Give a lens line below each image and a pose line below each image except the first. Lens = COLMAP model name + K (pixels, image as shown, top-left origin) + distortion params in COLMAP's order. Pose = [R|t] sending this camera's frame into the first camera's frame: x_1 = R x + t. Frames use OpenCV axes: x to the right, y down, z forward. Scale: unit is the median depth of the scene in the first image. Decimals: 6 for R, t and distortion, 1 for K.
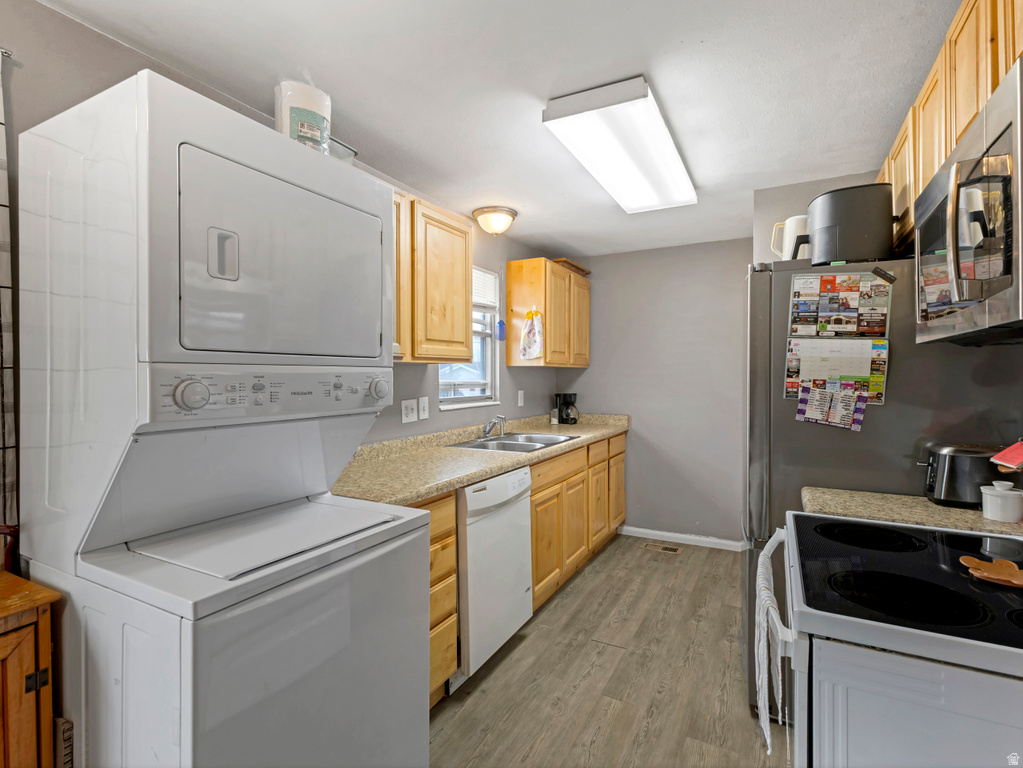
lens RADIAL K [[503.7, 0, 512.7], [0, 503.7, 381.7], [0, 0, 1]] dist [0.007043, 0.001051]
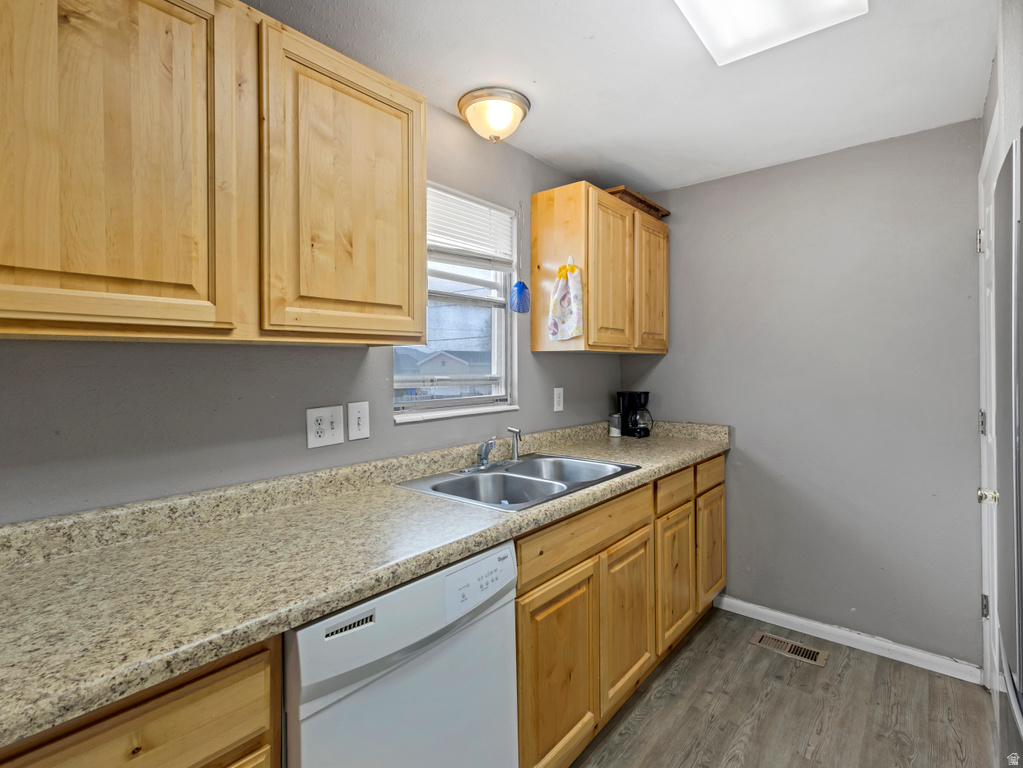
lens RADIAL K [[503.7, 0, 511.4], [0, 503.7, 364.5], [0, 0, 1]] dist [0.007043, 0.001051]
pose [[0.979934, -0.003242, -0.199296, 0.098436], [0.000536, 0.999907, -0.013629, -0.004862], [0.199322, 0.013249, 0.979844, 0.360956]]
